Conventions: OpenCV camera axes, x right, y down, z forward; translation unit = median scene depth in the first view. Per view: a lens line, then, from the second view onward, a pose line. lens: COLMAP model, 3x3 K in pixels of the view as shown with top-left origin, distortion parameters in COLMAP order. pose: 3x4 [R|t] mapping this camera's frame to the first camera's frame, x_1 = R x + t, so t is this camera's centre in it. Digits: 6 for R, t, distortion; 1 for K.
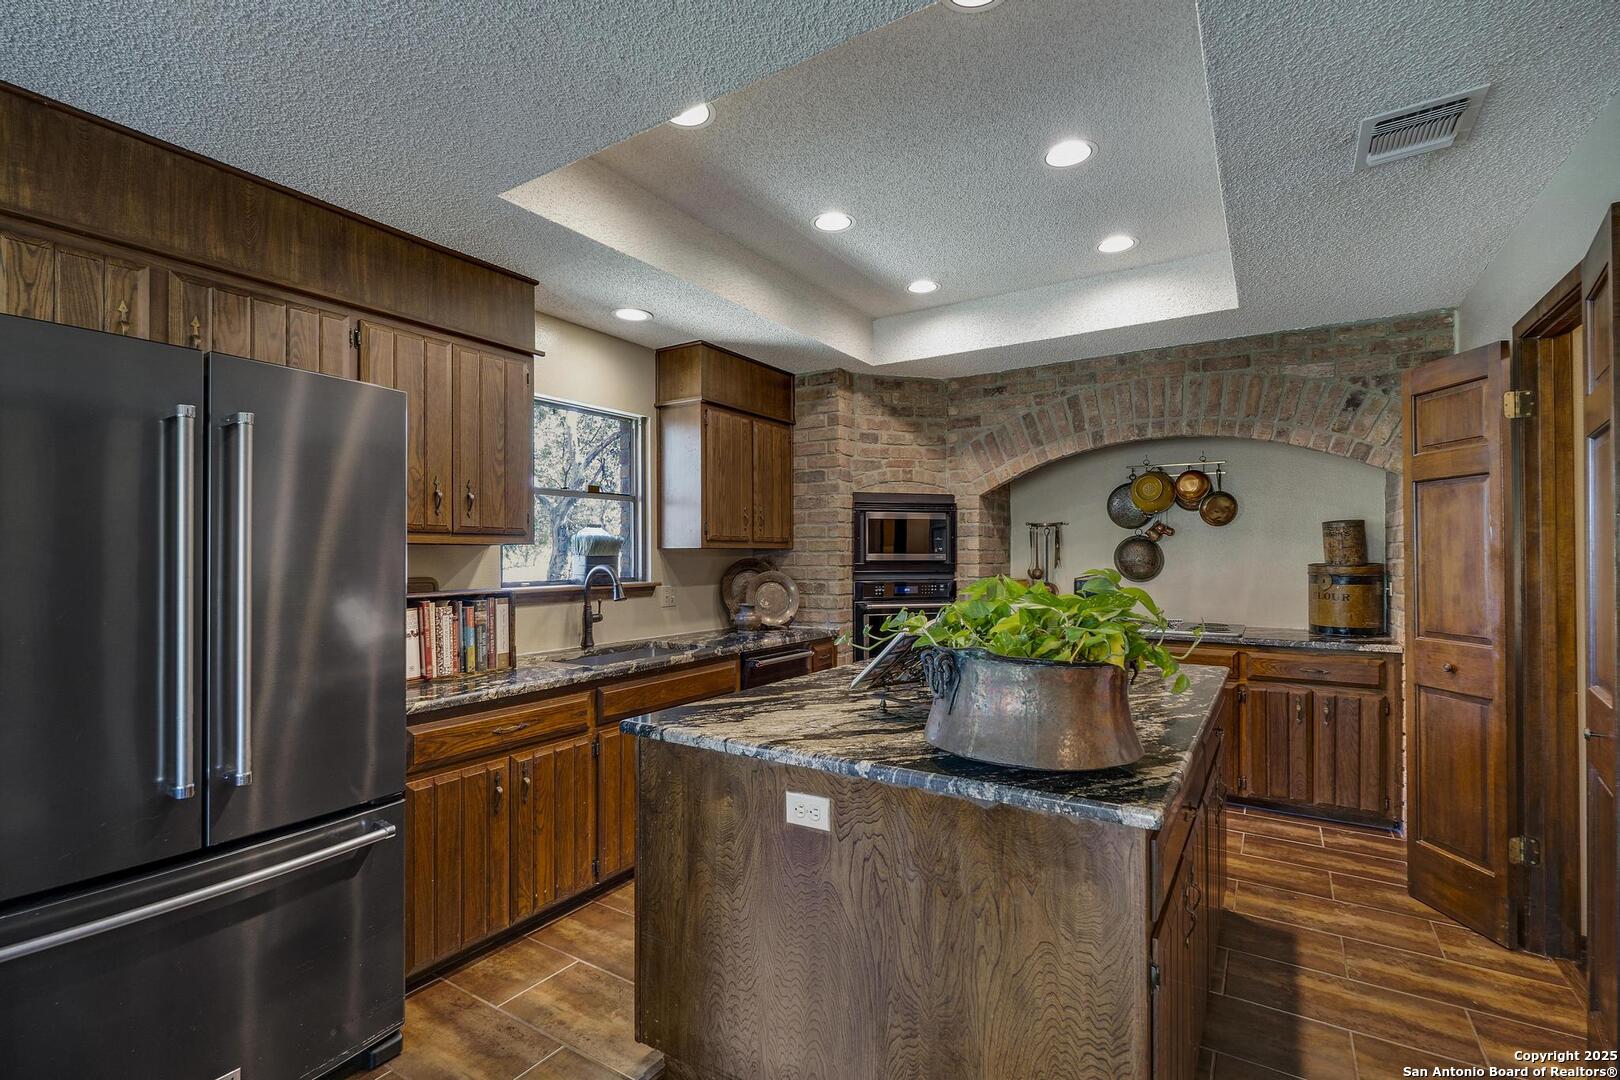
lens RADIAL K [[748.6, 0, 810.0], [0, 748.6, 540.0], [0, 0, 1]] dist [0.001728, 0.000247]
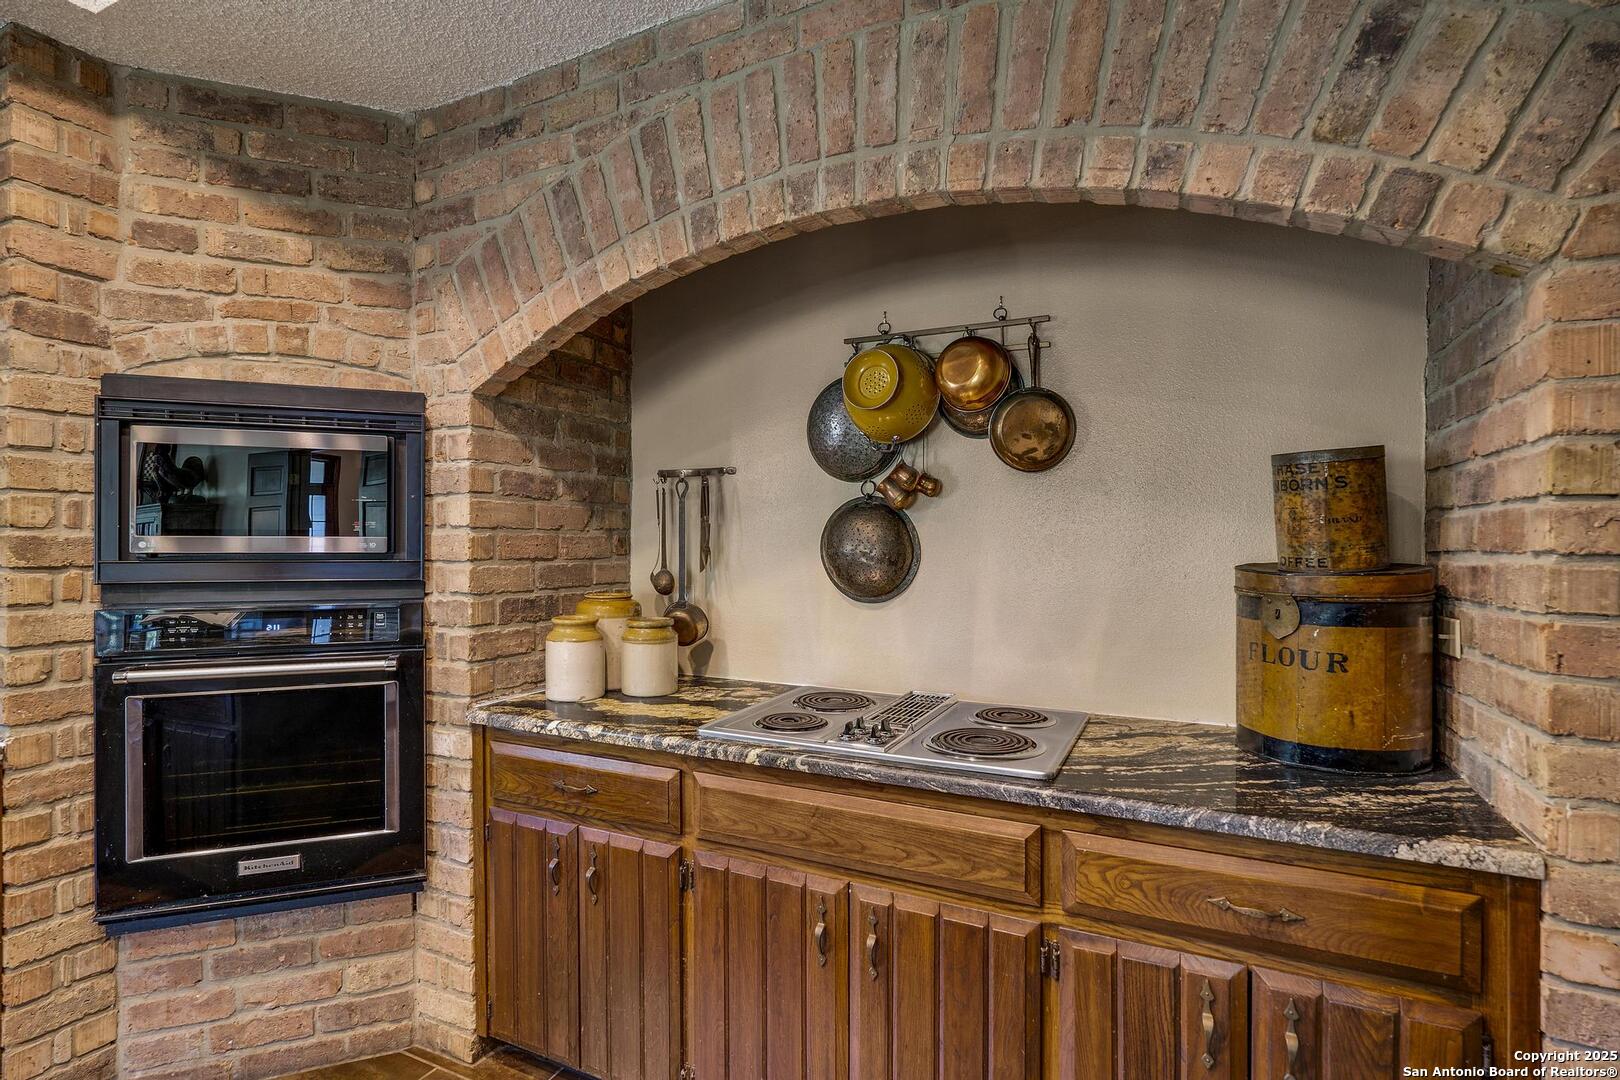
lens RADIAL K [[782.1, 0, 810.6], [0, 782.1, 526.3], [0, 0, 1]] dist [-0.003598, -0.000422]
pose [[0.995376, 0.003829, 0.095976, 0.384147], [-0.003938, 0.999992, 0.000950, 0.011772], [-0.095972, -0.001323, 0.995383, 0.584098]]
